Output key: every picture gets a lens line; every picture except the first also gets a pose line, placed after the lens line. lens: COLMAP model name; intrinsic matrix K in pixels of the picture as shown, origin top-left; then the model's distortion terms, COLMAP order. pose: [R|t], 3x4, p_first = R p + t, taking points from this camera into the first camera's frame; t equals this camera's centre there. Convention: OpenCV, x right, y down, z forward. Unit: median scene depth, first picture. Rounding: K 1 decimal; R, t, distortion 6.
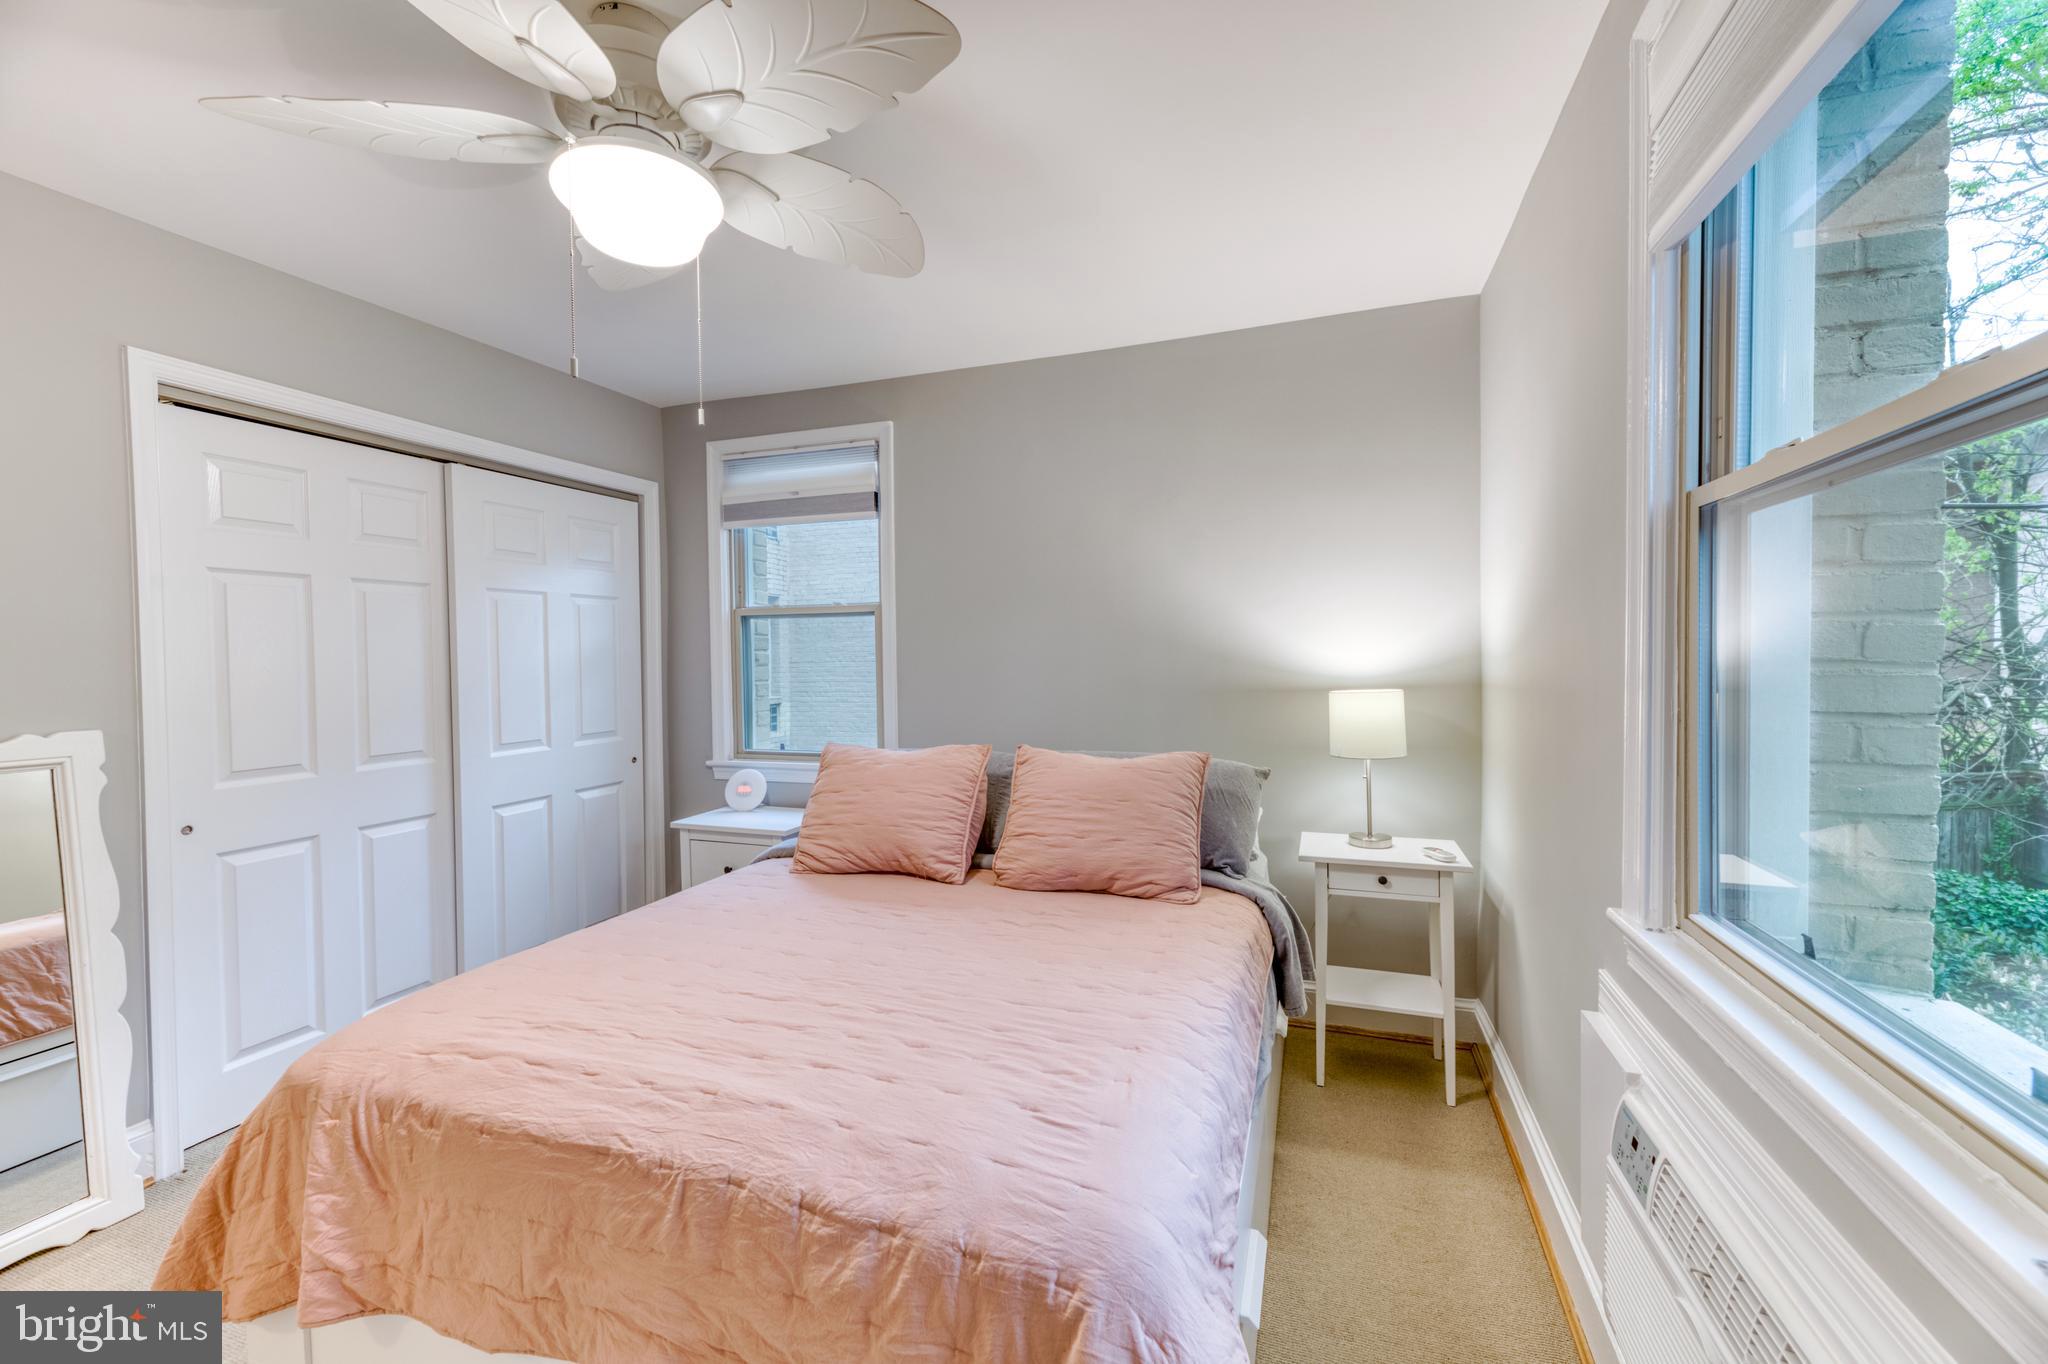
lens RADIAL K [[814.6, 0, 1027.3], [0, 814.6, 676.3], [0, 0, 1]] dist [0.007503, -0.000667]
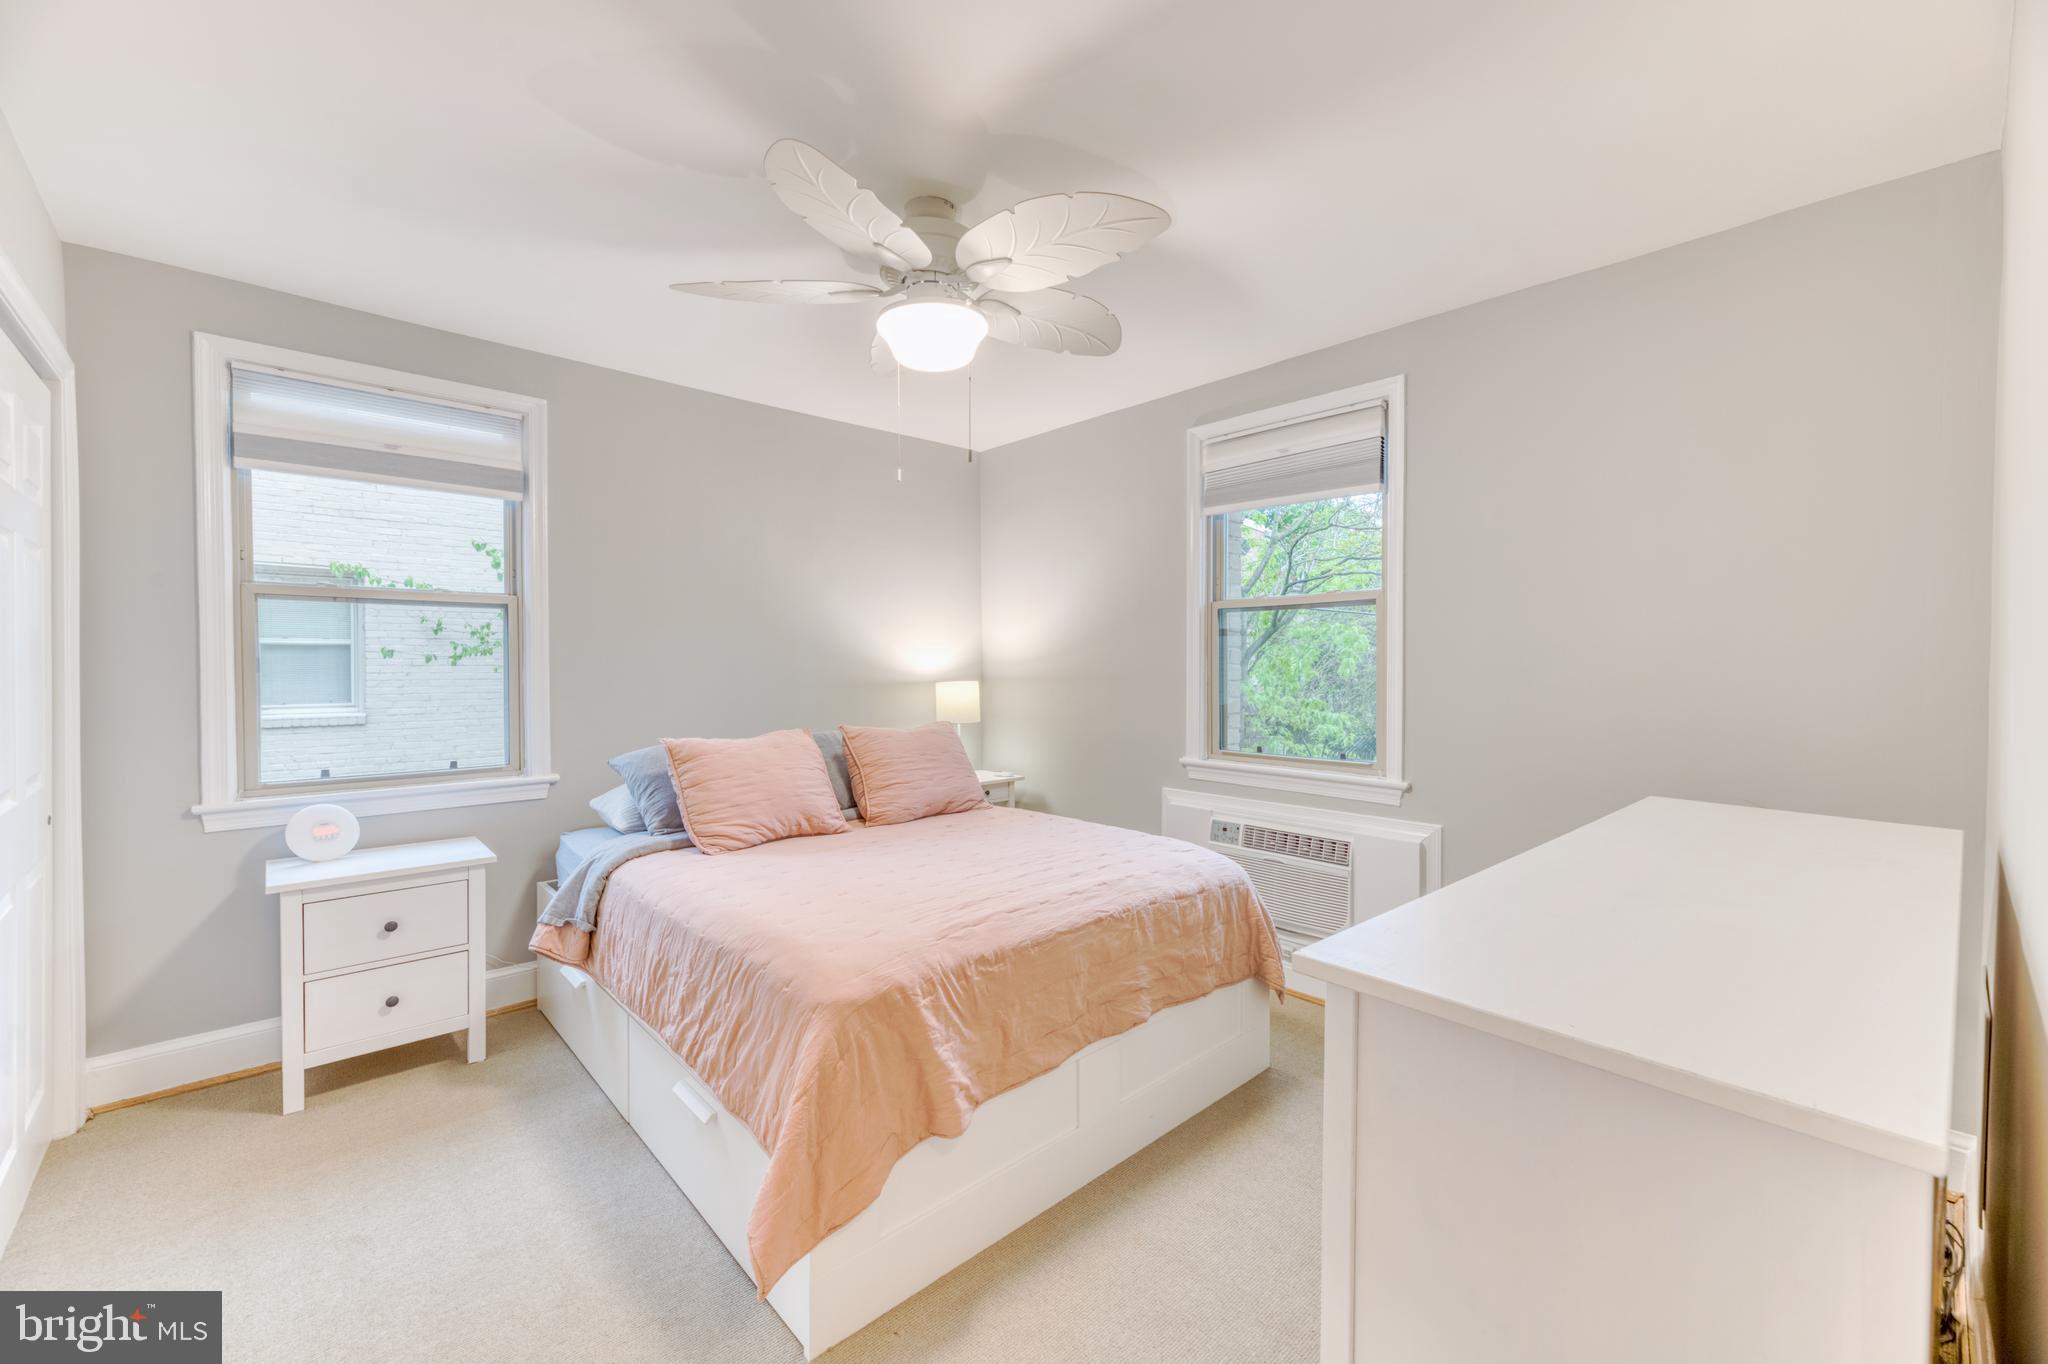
lens RADIAL K [[848.1, 0, 1040.6], [0, 848.1, 655.0], [0, 0, 1]] dist [0.010268, -0.002941]
pose [[0.454092, 0.015770, 0.890815, -1.142546], [0.014876, 0.999570, -0.025279, 0.013239], [-0.890830, 0.024731, 0.453662, 0.113191]]
